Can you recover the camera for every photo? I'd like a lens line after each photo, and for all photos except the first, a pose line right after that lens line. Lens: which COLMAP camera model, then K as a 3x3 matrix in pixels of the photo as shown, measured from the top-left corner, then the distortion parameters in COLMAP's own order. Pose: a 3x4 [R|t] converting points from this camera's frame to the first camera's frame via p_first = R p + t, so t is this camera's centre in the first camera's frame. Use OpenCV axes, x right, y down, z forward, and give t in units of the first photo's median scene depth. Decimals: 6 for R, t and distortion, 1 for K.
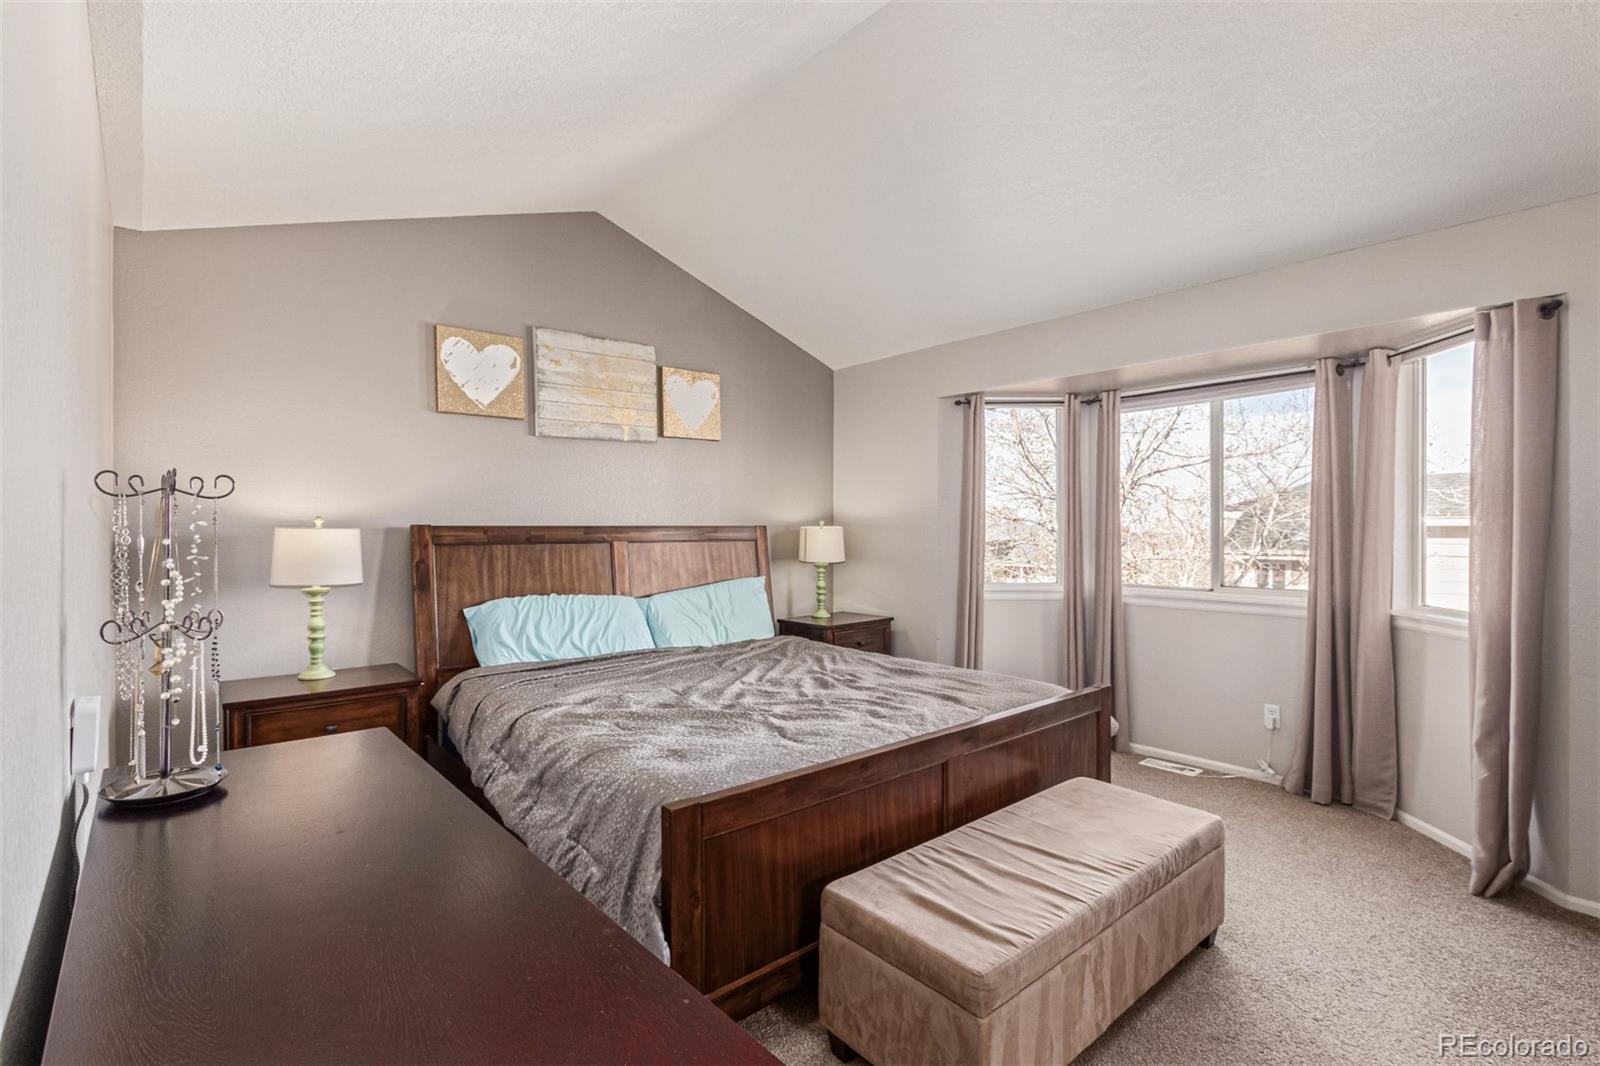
lens RADIAL K [[747.7, 0, 797.1], [0, 747.7, 536.9], [0, 0, 1]] dist [0.002716, -0.000160]
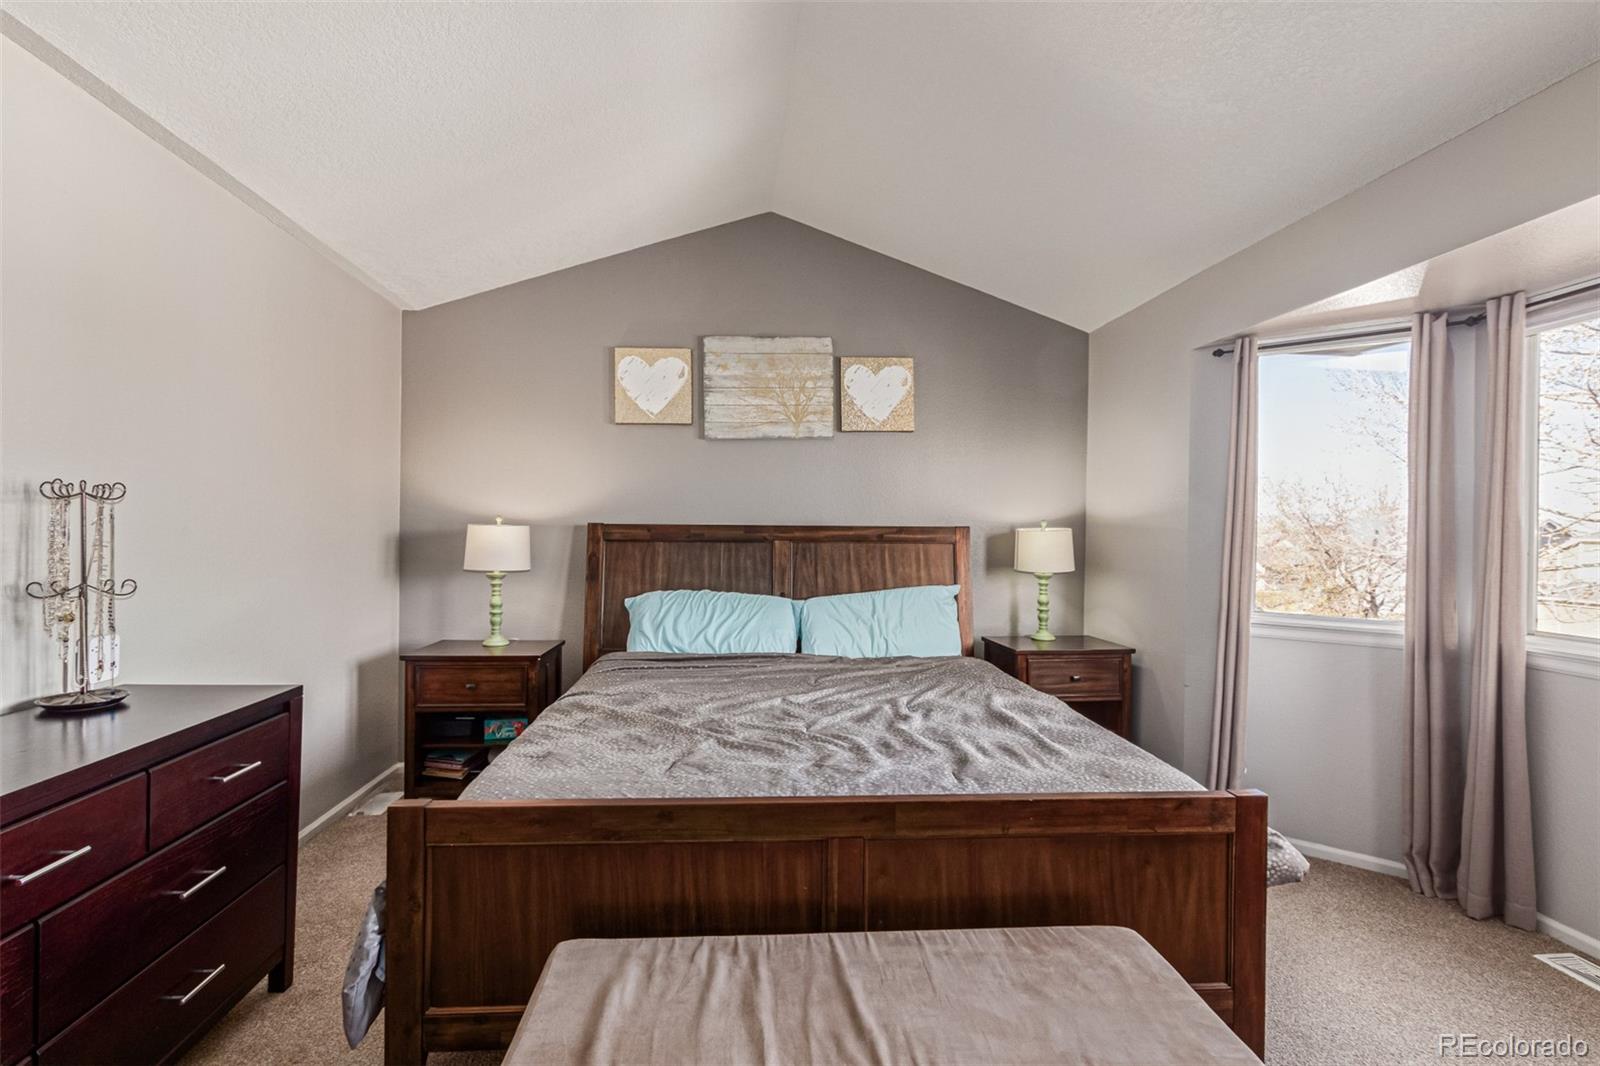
lens RADIAL K [[747.7, 0, 797.1], [0, 747.7, 536.9], [0, 0, 1]] dist [0.002716, -0.000160]
pose [[0.794697, 0.015234, -0.606815, 0.396527], [-0.016429, 0.999859, 0.003586, -0.003448], [0.606784, 0.007119, 0.794835, 0.243569]]
